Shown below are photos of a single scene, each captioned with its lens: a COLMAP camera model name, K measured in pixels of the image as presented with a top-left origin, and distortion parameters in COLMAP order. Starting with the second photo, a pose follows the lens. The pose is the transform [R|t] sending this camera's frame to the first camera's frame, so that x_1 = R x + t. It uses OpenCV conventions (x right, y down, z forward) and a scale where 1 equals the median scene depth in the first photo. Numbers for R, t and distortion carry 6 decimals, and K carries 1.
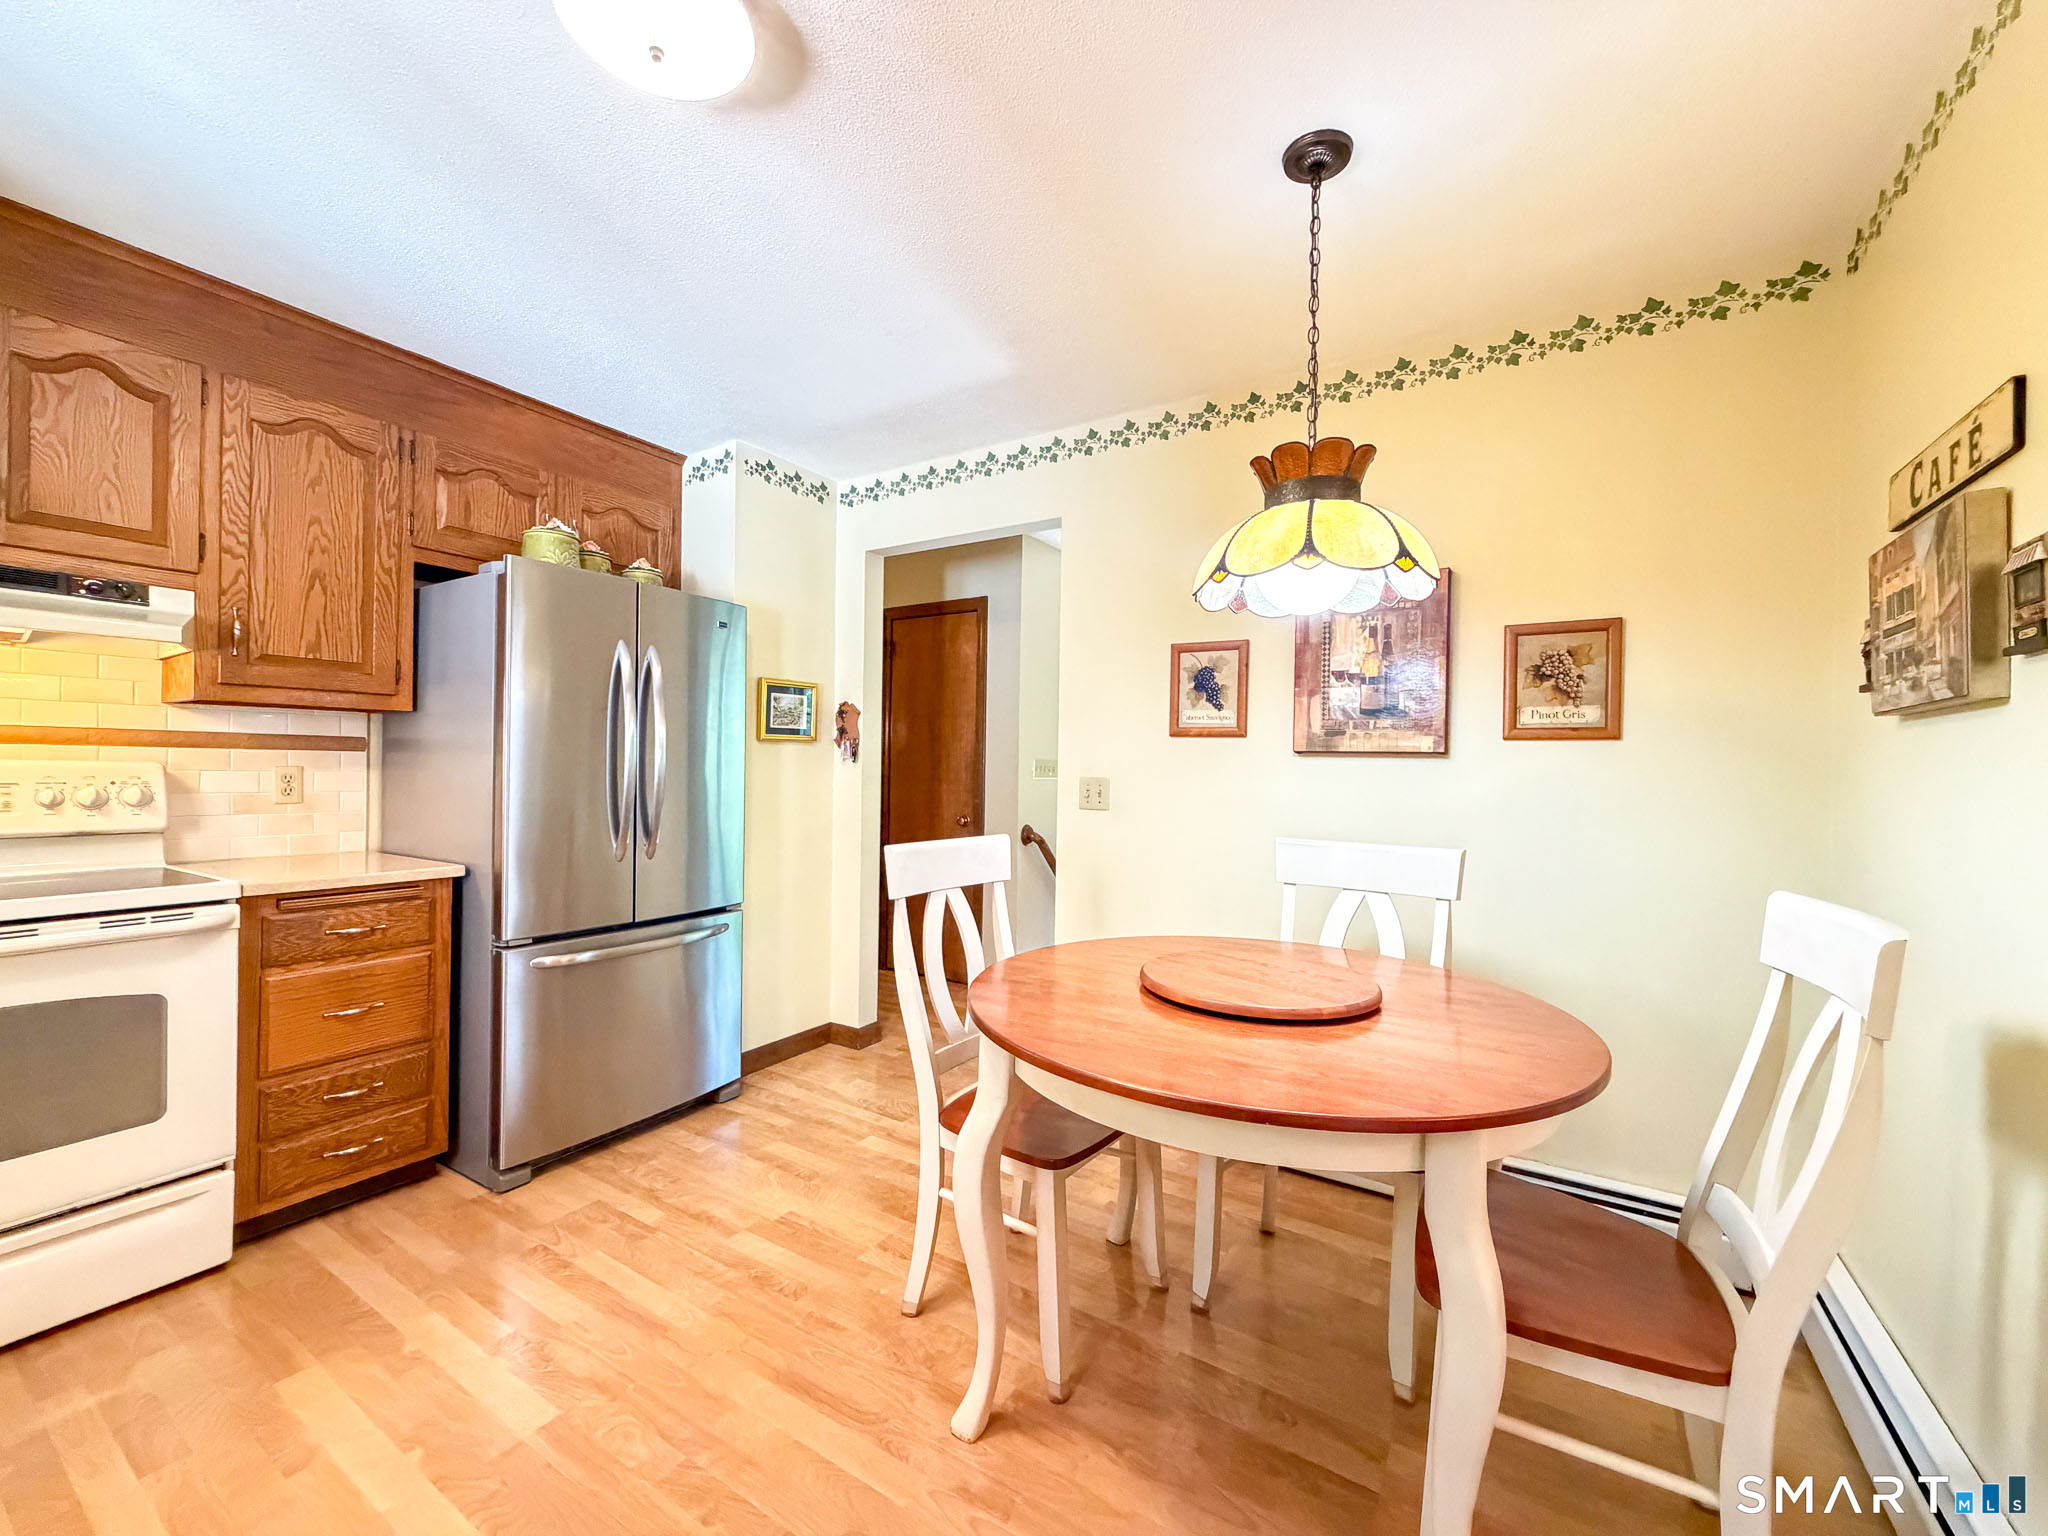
lens RADIAL K [[825.2, 0, 1019.1], [0, 825.2, 770.7], [0, 0, 1]] dist [0.000474, 0.000089]
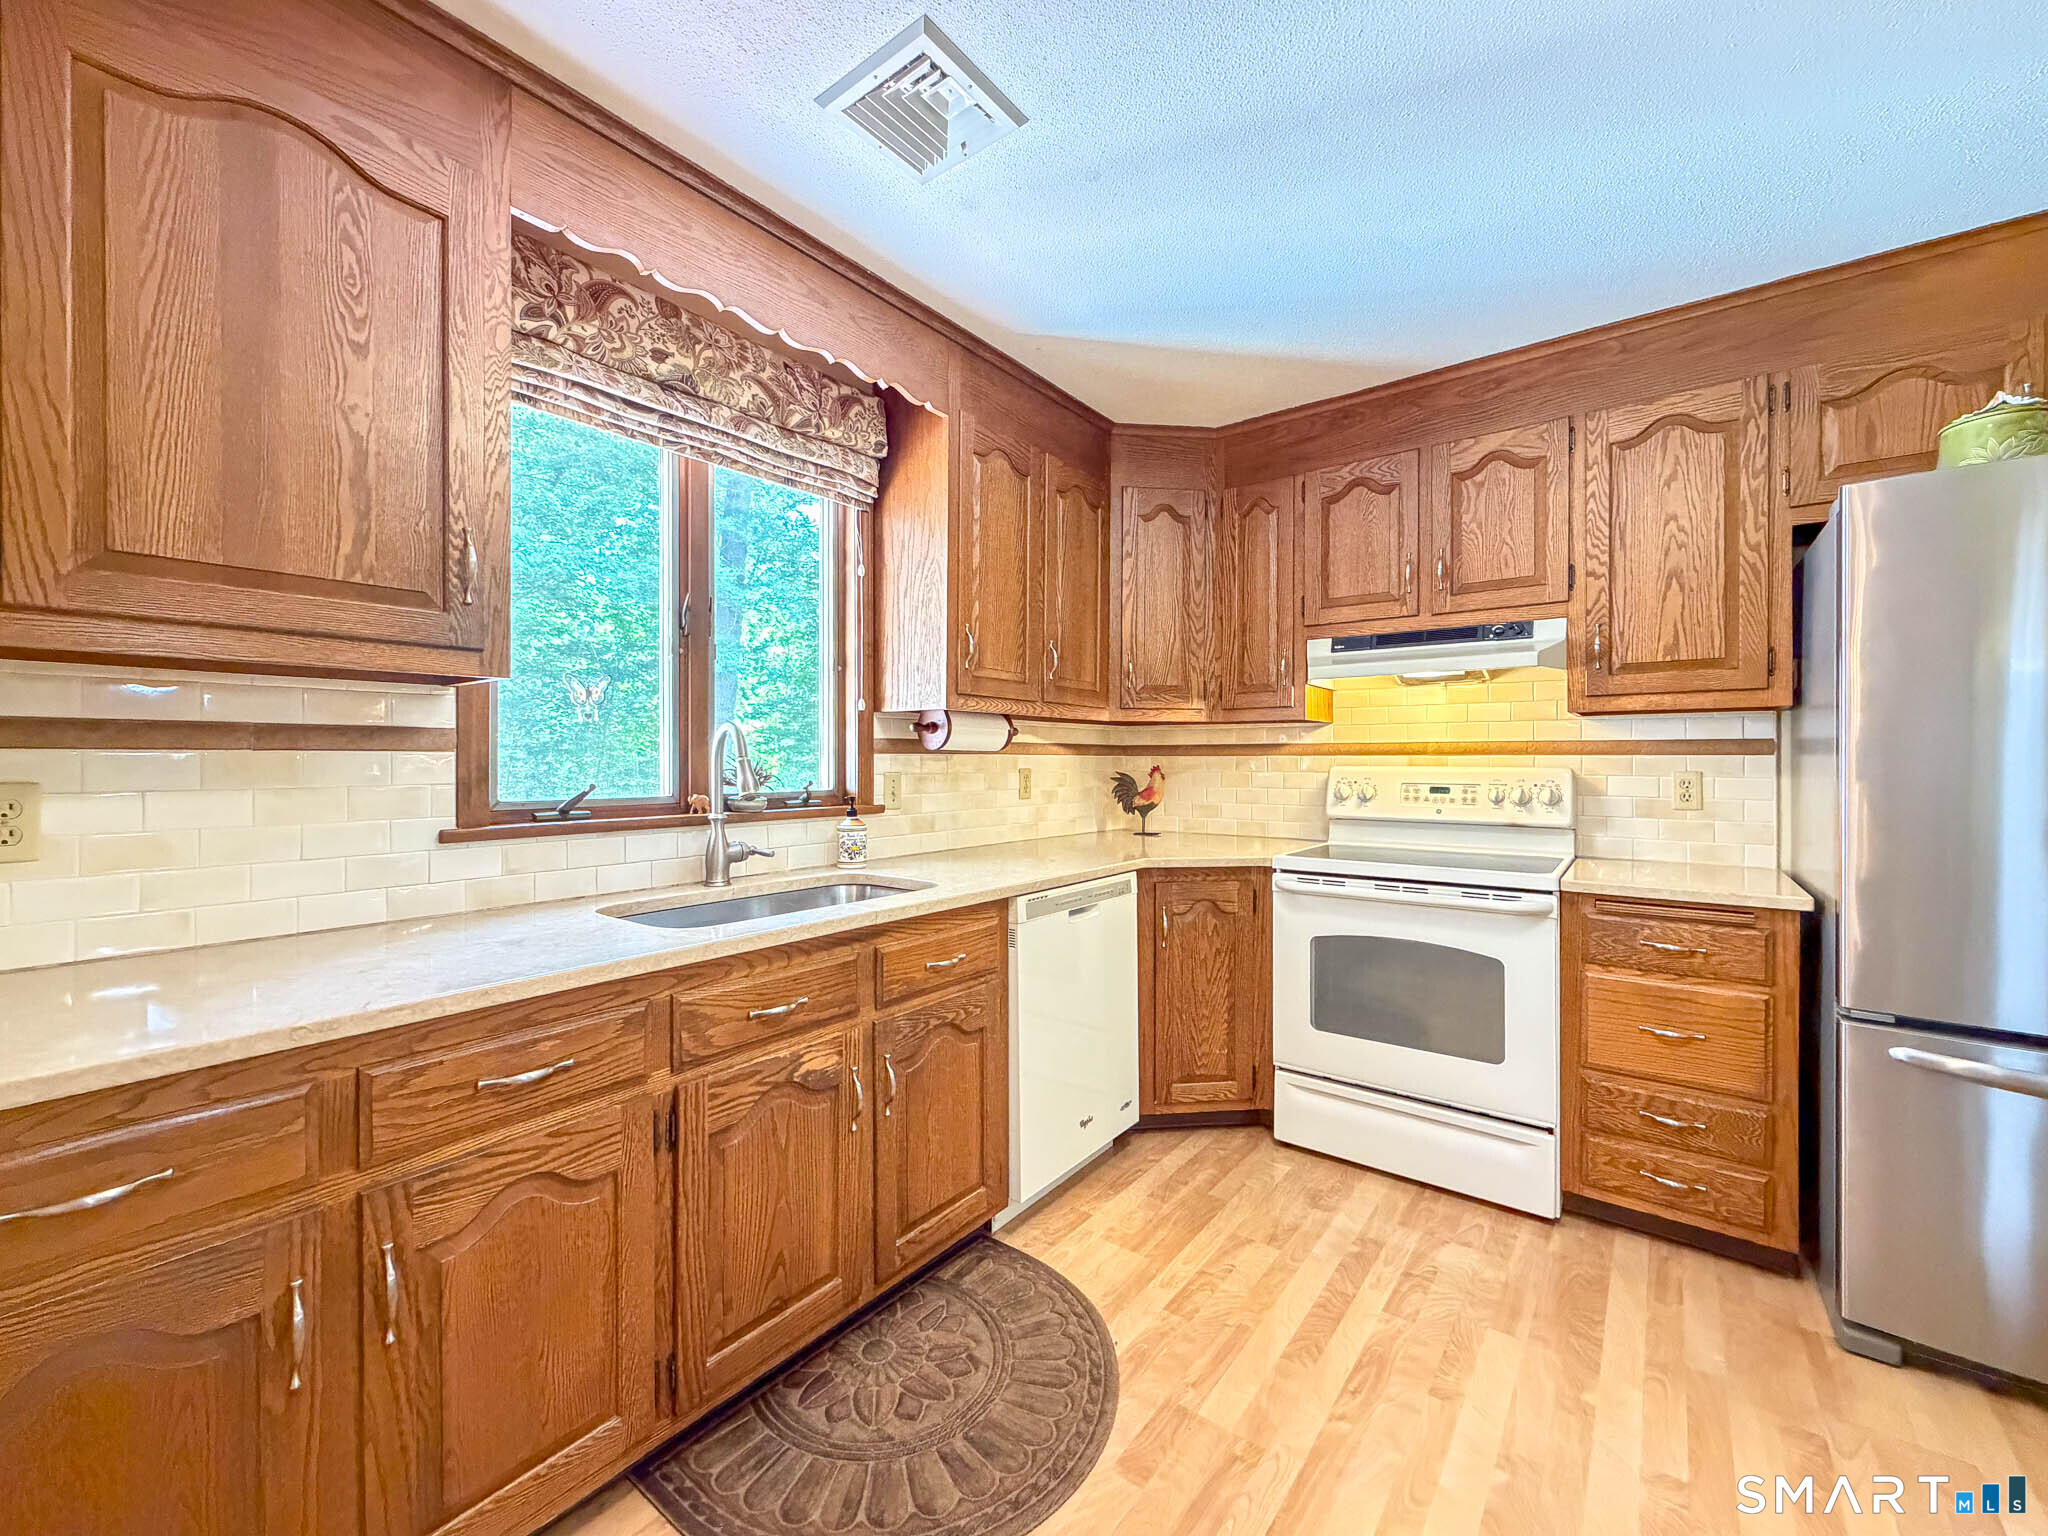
lens RADIAL K [[827.2, 0, 993.9], [0, 827.2, 761.9], [0, 0, 1]] dist [0.000381, -0.000122]
pose [[-0.118130, -0.013036, -0.992913, 0.215473], [-0.007136, 0.999899, -0.012279, 0.000893], [0.992972, 0.005635, -0.118212, 0.347116]]
